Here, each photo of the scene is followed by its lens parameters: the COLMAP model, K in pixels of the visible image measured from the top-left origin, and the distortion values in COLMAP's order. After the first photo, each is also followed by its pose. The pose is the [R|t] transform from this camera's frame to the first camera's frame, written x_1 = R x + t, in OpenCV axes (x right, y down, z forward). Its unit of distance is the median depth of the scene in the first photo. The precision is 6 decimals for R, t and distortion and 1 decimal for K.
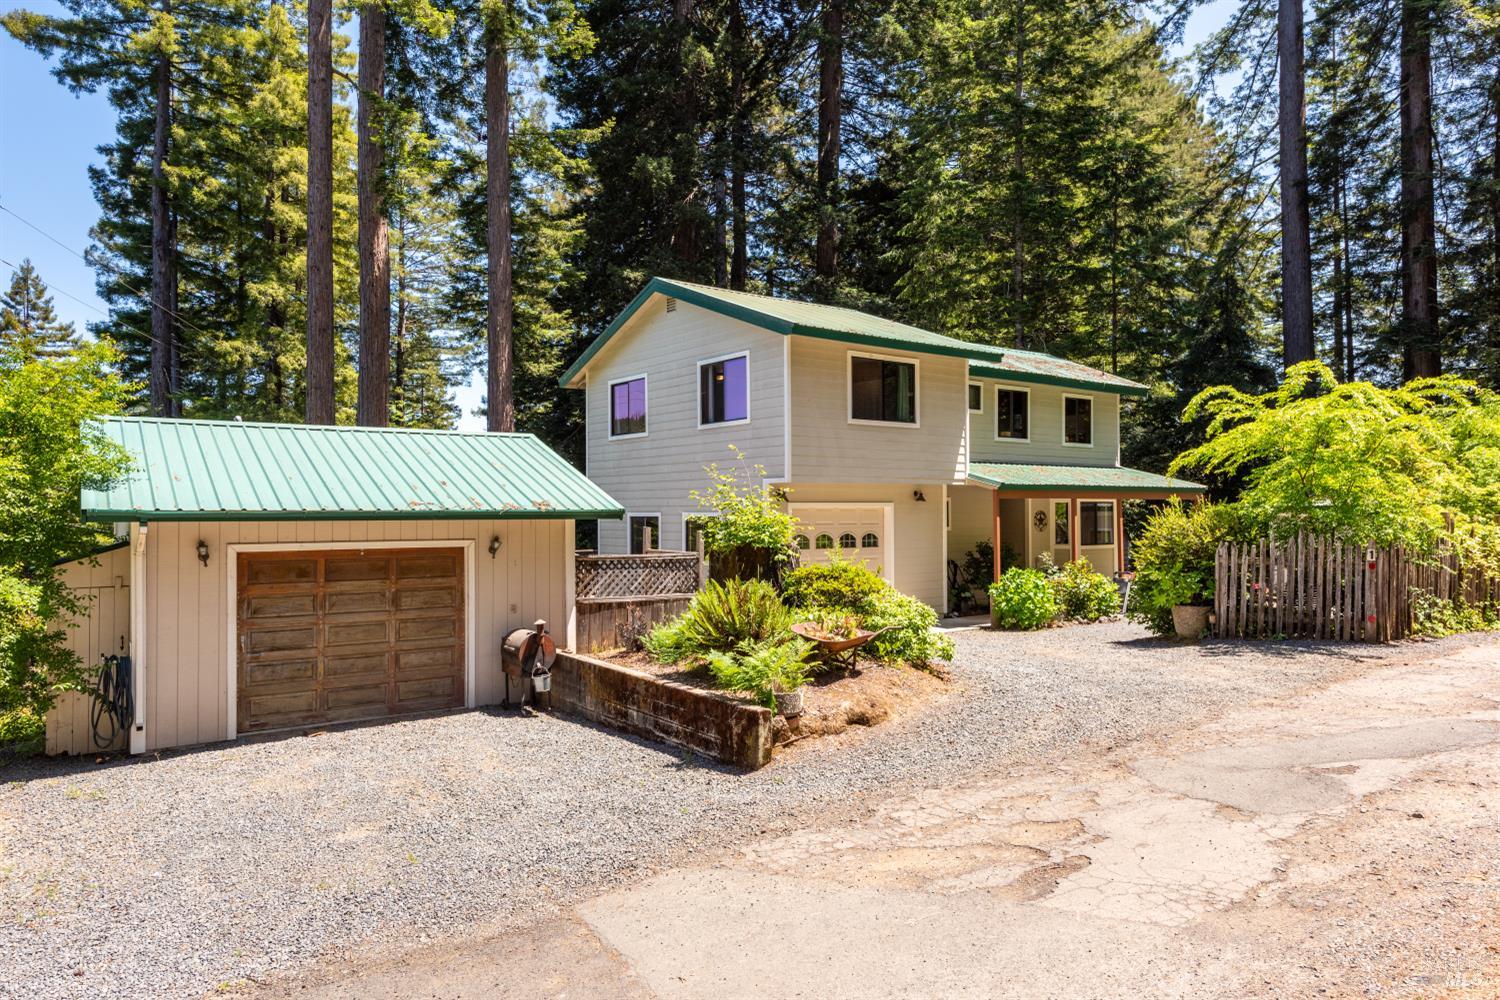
lens RADIAL K [[928.5, 0, 750.0], [0, 928.5, 500.0], [0, 0, 1]] dist [0.028468, -0.004683]
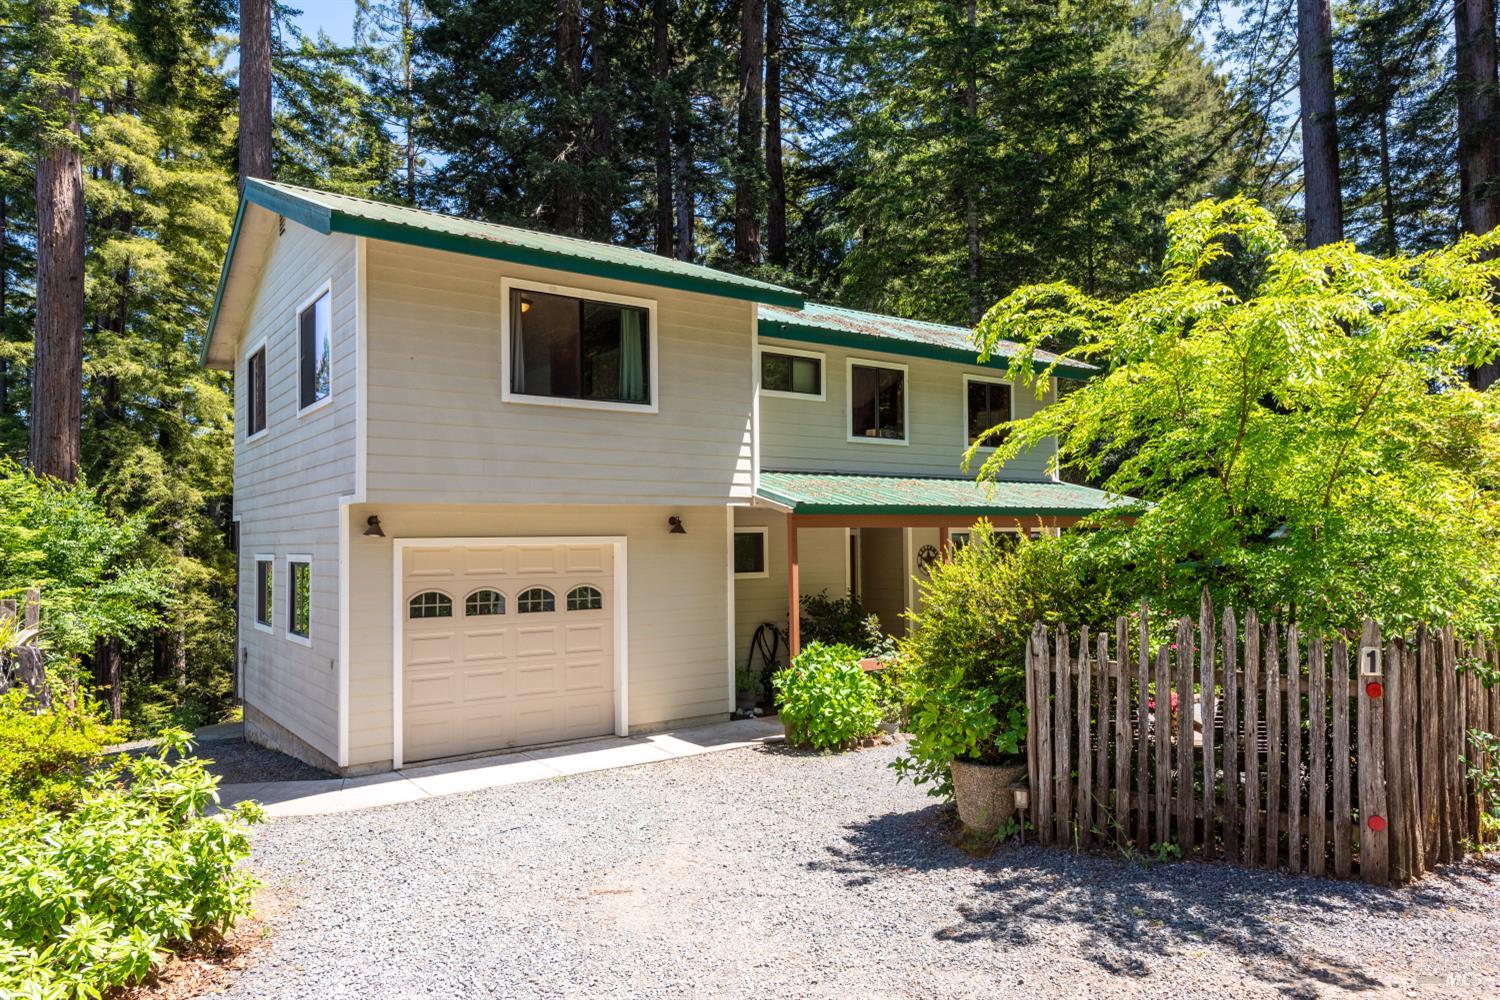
lens RADIAL K [[985.0, 0, 750.0], [0, 985.0, 500.0], [0, 0, 1]] dist [0.019101, 0.003226]
pose [[0.999671, -0.006950, -0.024691, 0.265597], [0.006152, 0.999461, -0.032240, 0.000625], [0.024902, 0.032078, 0.999175, 0.369081]]
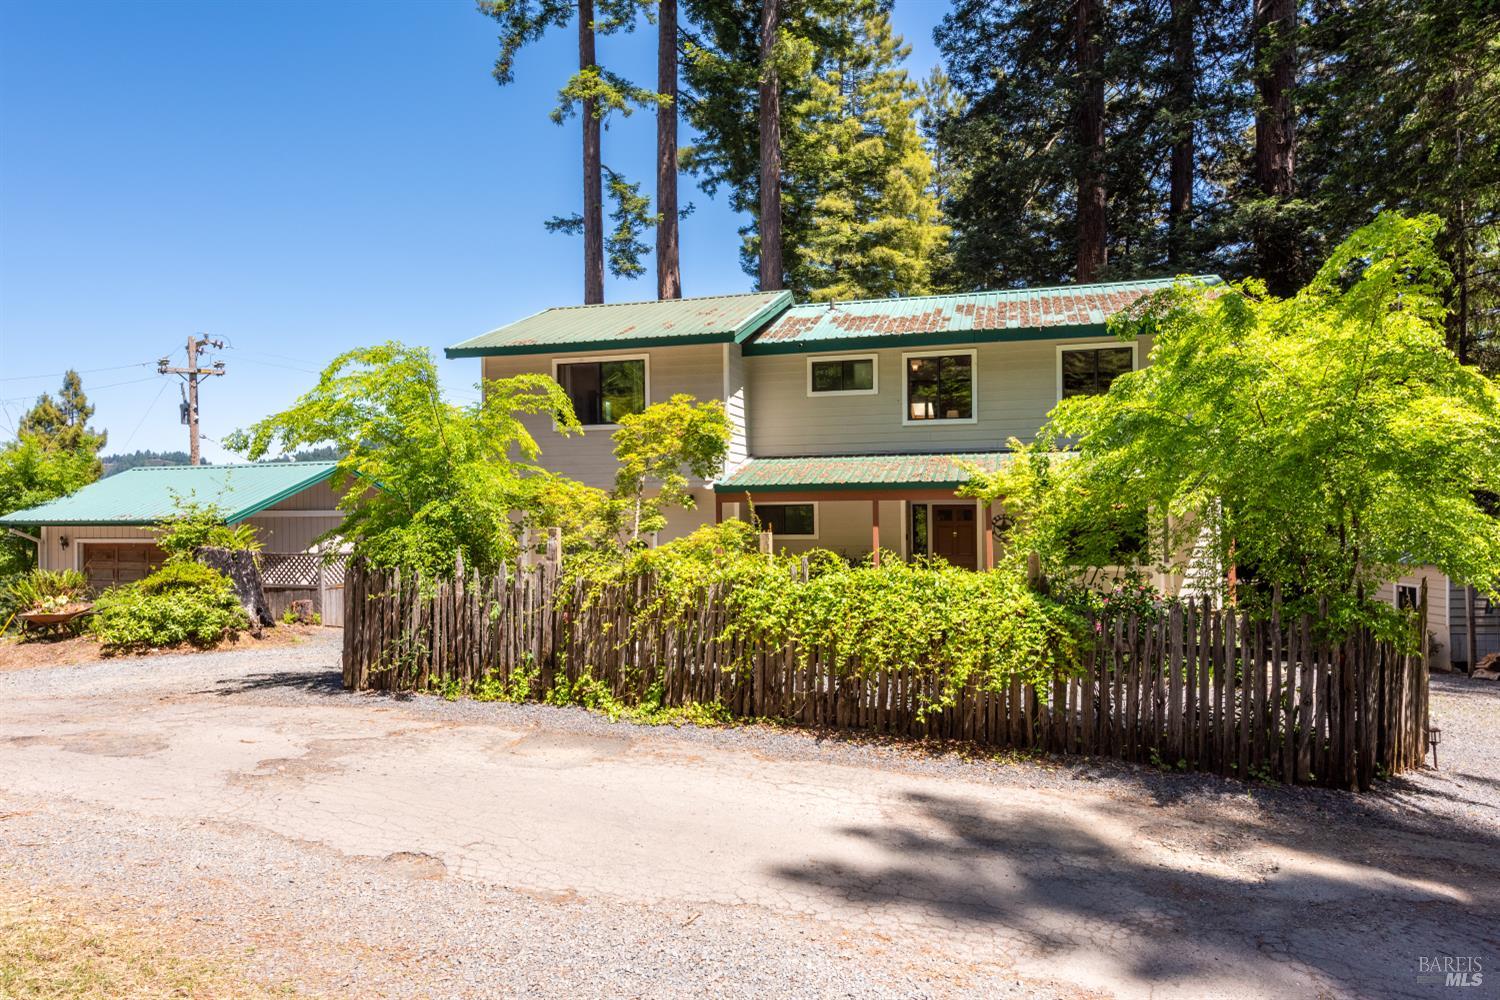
lens RADIAL K [[993.3, 0, 750.0], [0, 993.3, 500.0], [0, 0, 1]] dist [-0.001506, -0.000541]
pose [[0.615507, -0.013142, -0.788022, 1.062403], [0.015899, 0.999865, -0.004257, 0.000296], [0.787971, -0.009908, 0.615632, 0.485501]]
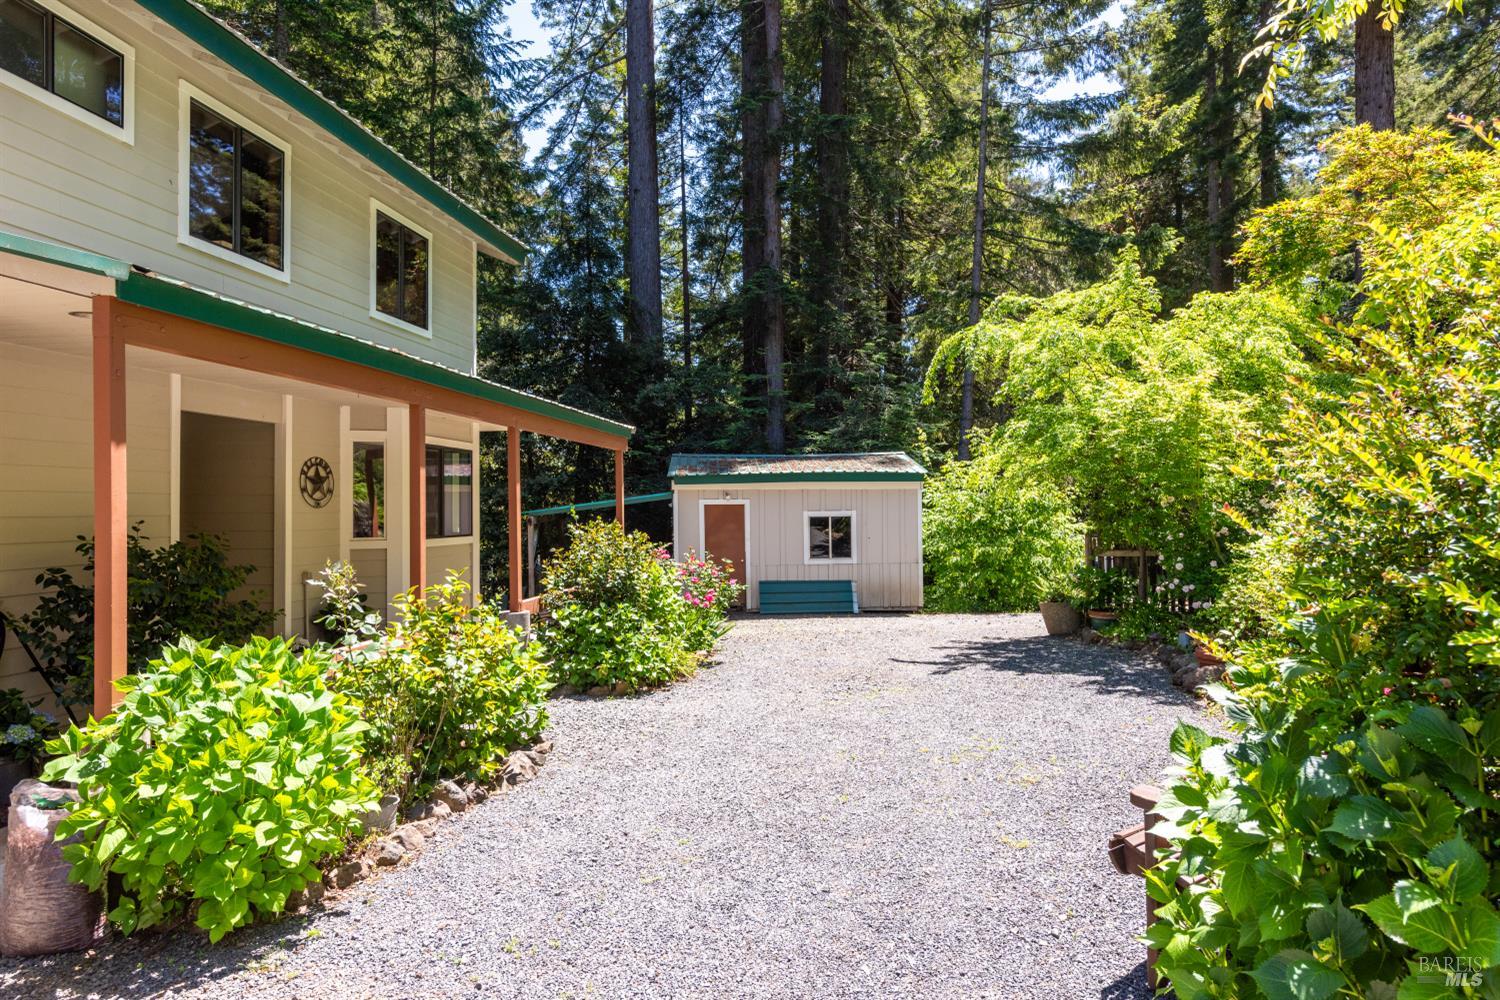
lens RADIAL K [[888.0, 0, 750.0], [0, 888.0, 500.0], [0, 0, 1]] dist [0.001420, 0.000537]
pose [[0.728957, 0.004473, 0.684545, 0.242023], [-0.004705, 0.999988, -0.001524, 0.039345], [-0.684543, -0.002110, 0.728969, 0.770408]]
